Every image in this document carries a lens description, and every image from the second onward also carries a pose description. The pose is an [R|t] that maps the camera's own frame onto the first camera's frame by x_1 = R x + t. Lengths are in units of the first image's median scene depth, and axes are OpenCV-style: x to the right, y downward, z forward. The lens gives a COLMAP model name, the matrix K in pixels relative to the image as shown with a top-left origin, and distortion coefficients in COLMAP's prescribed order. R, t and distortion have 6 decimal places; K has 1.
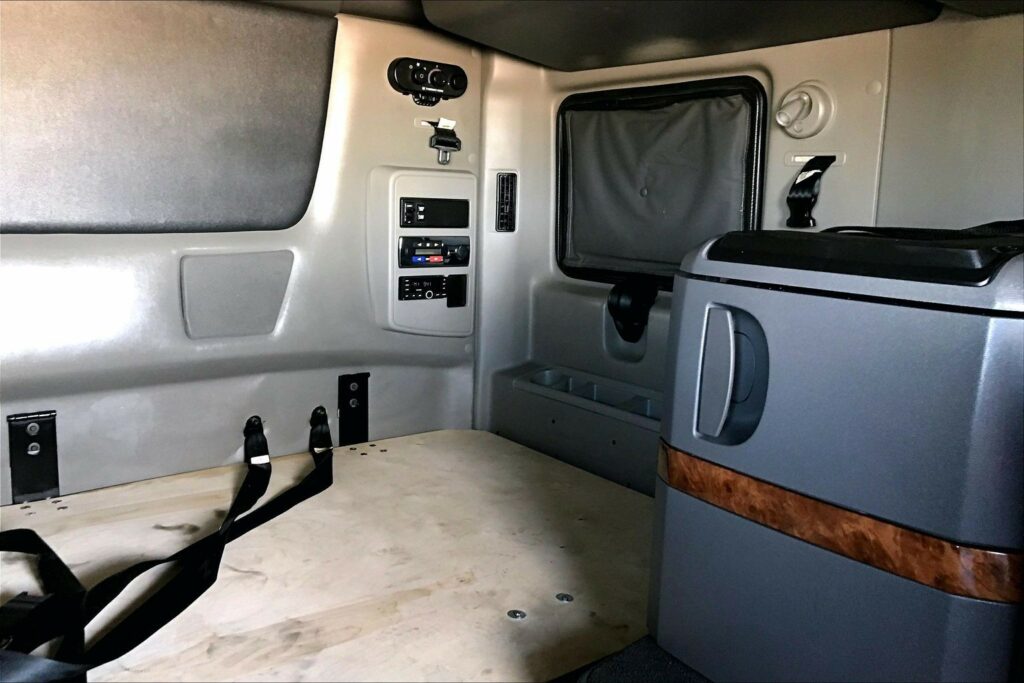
lens RADIAL K [[817.5, 0, 510.8], [0, 817.5, 332.6], [0, 0, 1]] dist [0.031096, -0.034717]
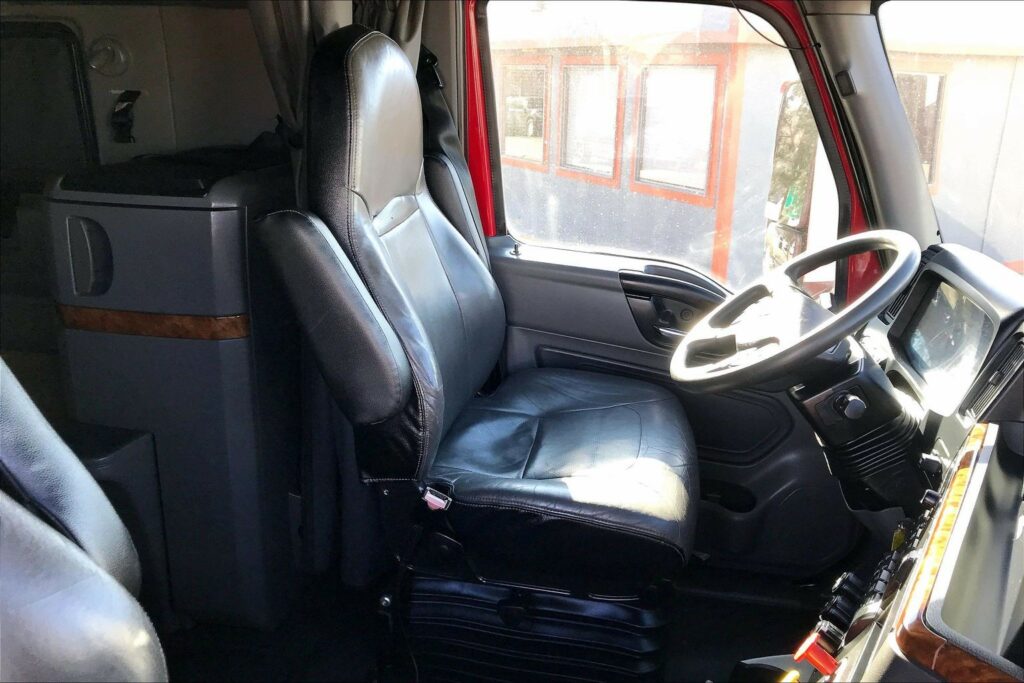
lens RADIAL K [[817.5, 0, 509.8], [0, 817.5, 333.5], [0, 0, 1]] dist [0.031096, -0.034717]
pose [[0.743378, -0.212784, 0.634123, -0.097084], [0.103287, 0.973196, 0.205480, -0.024779], [-0.660848, -0.087253, 0.745430, -0.414388]]
